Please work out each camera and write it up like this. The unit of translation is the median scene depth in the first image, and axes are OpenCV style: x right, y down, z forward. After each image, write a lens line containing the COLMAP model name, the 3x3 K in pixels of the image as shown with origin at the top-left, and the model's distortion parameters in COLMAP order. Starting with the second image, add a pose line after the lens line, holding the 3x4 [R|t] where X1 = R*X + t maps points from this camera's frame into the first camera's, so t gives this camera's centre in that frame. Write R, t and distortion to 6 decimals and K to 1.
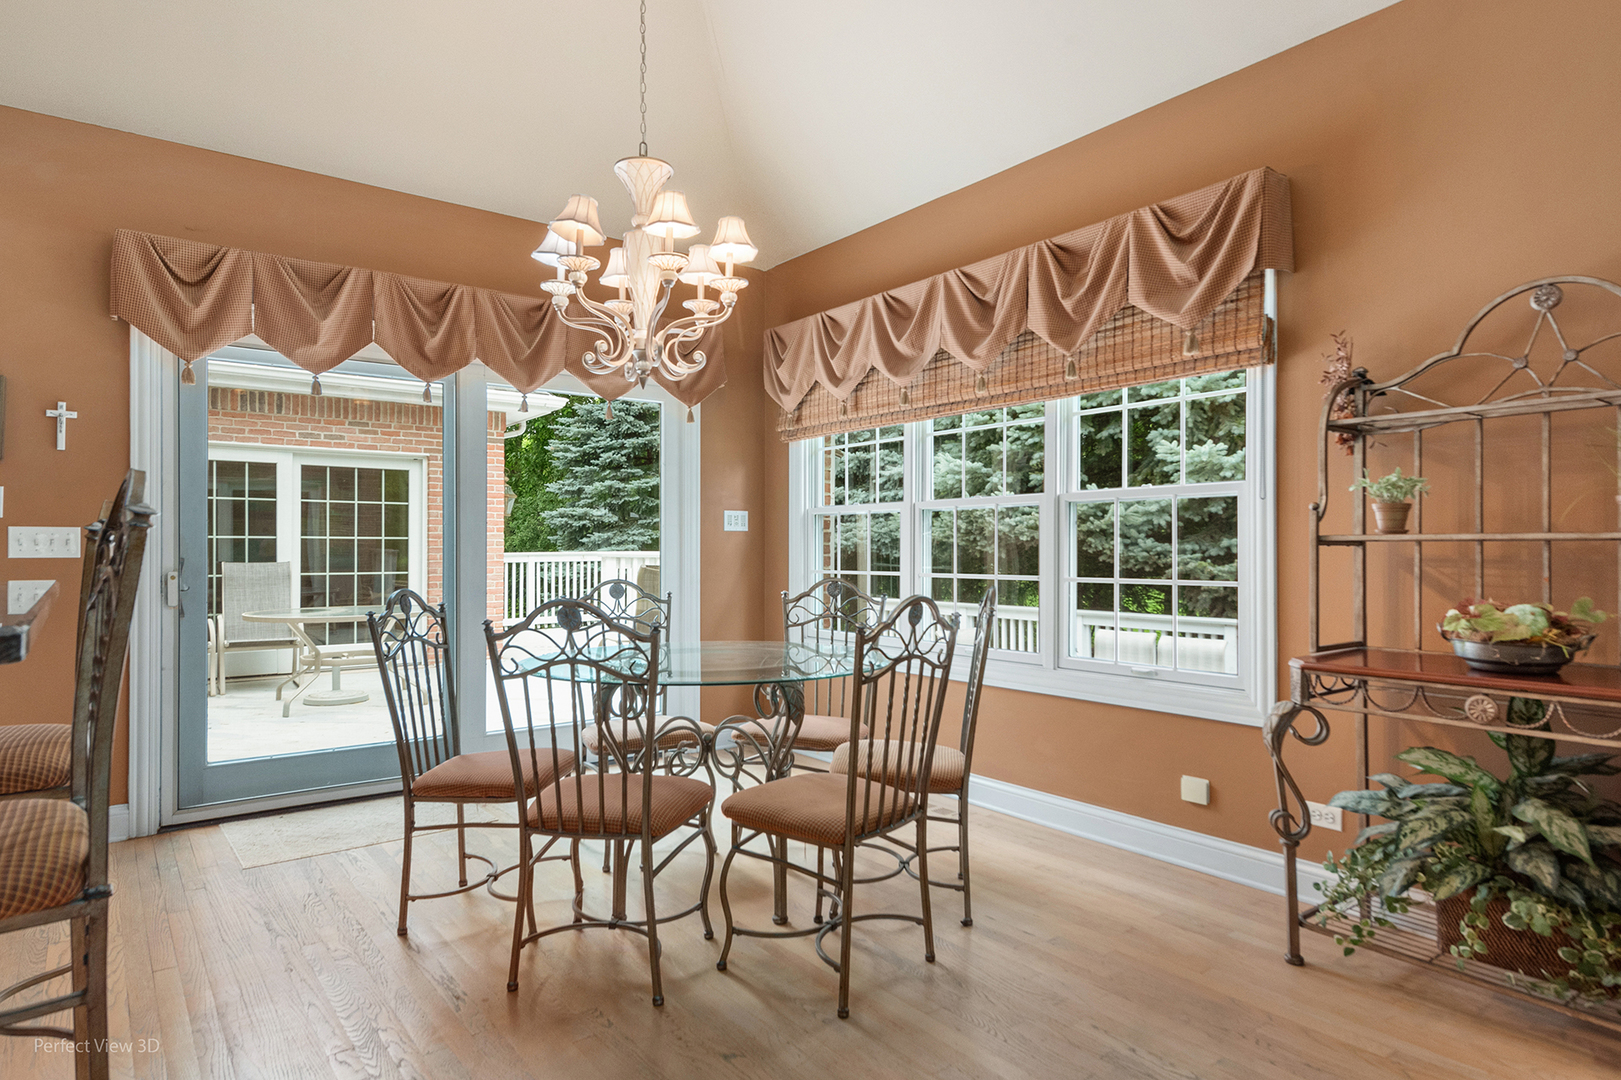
lens RADIAL K [[936.0, 0, 811.5], [0, 936.0, 550.5], [0, 0, 1]] dist [0.001637, -0.001596]
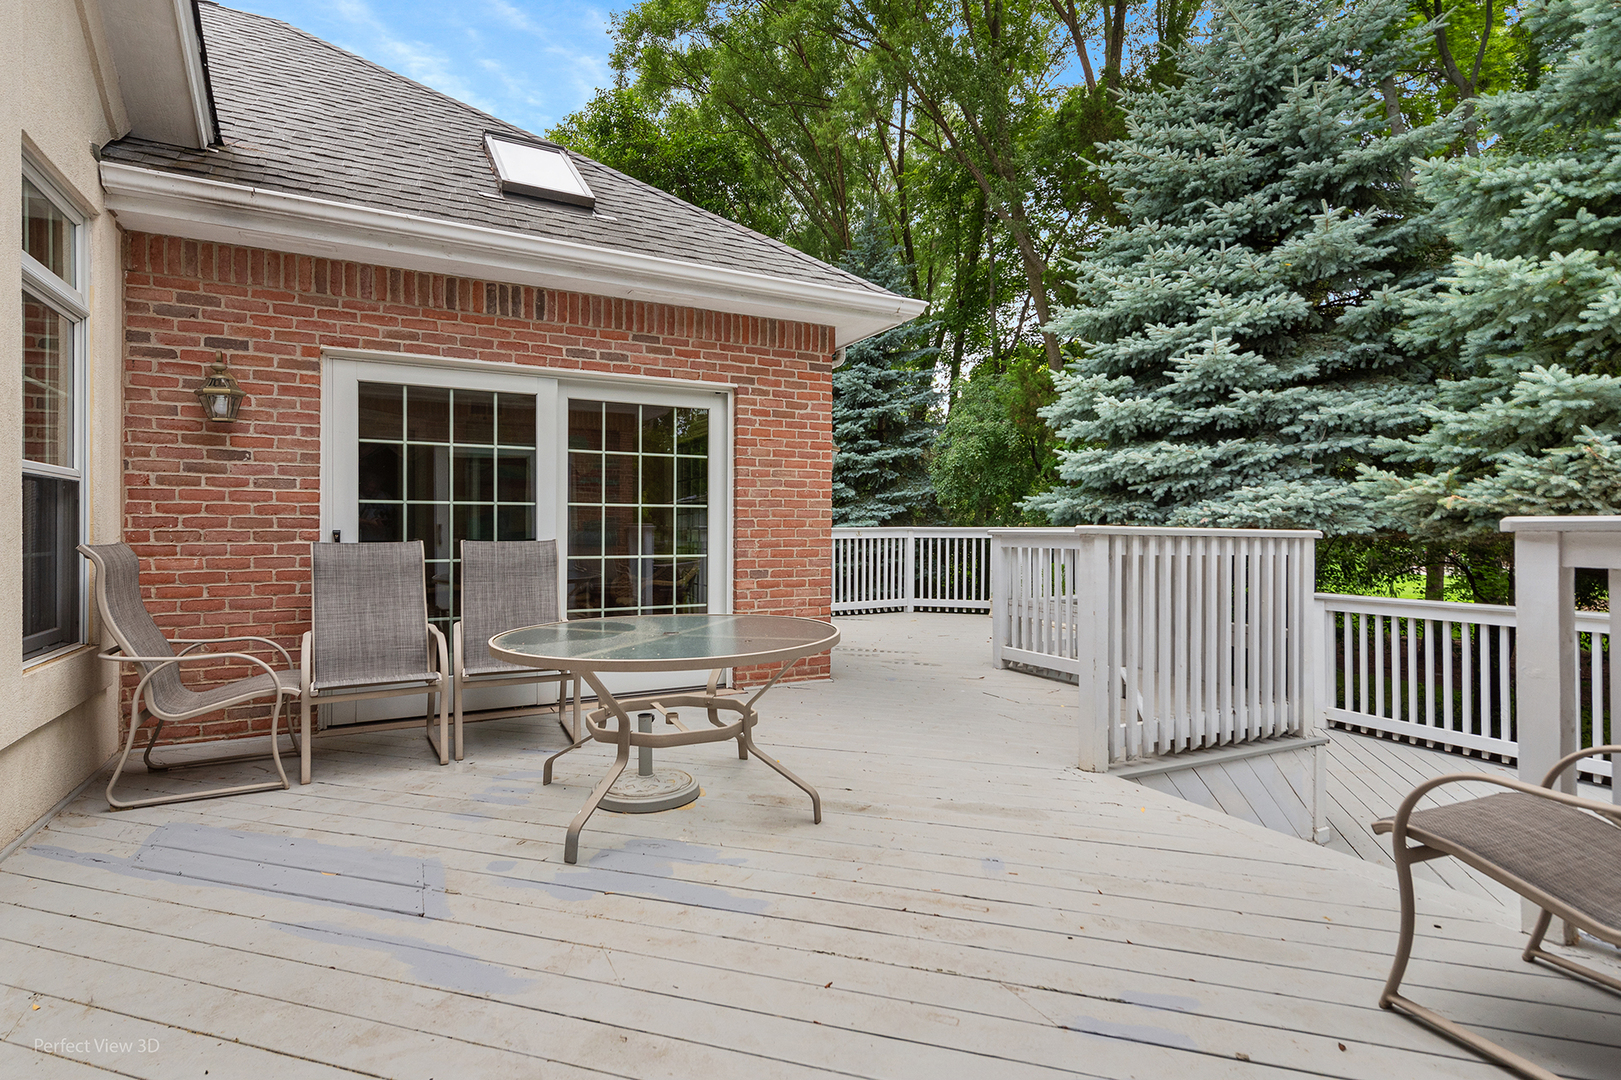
lens RADIAL K [[790.1, 0, 803.5], [0, 790.1, 530.5], [0, 0, 1]] dist [0.012015, -0.004110]
pose [[0.985490, 0.002503, -0.169715, -0.279646], [-0.001924, 0.999992, 0.003579, 0.002893], [0.169722, -0.003201, 0.985487, 0.462046]]
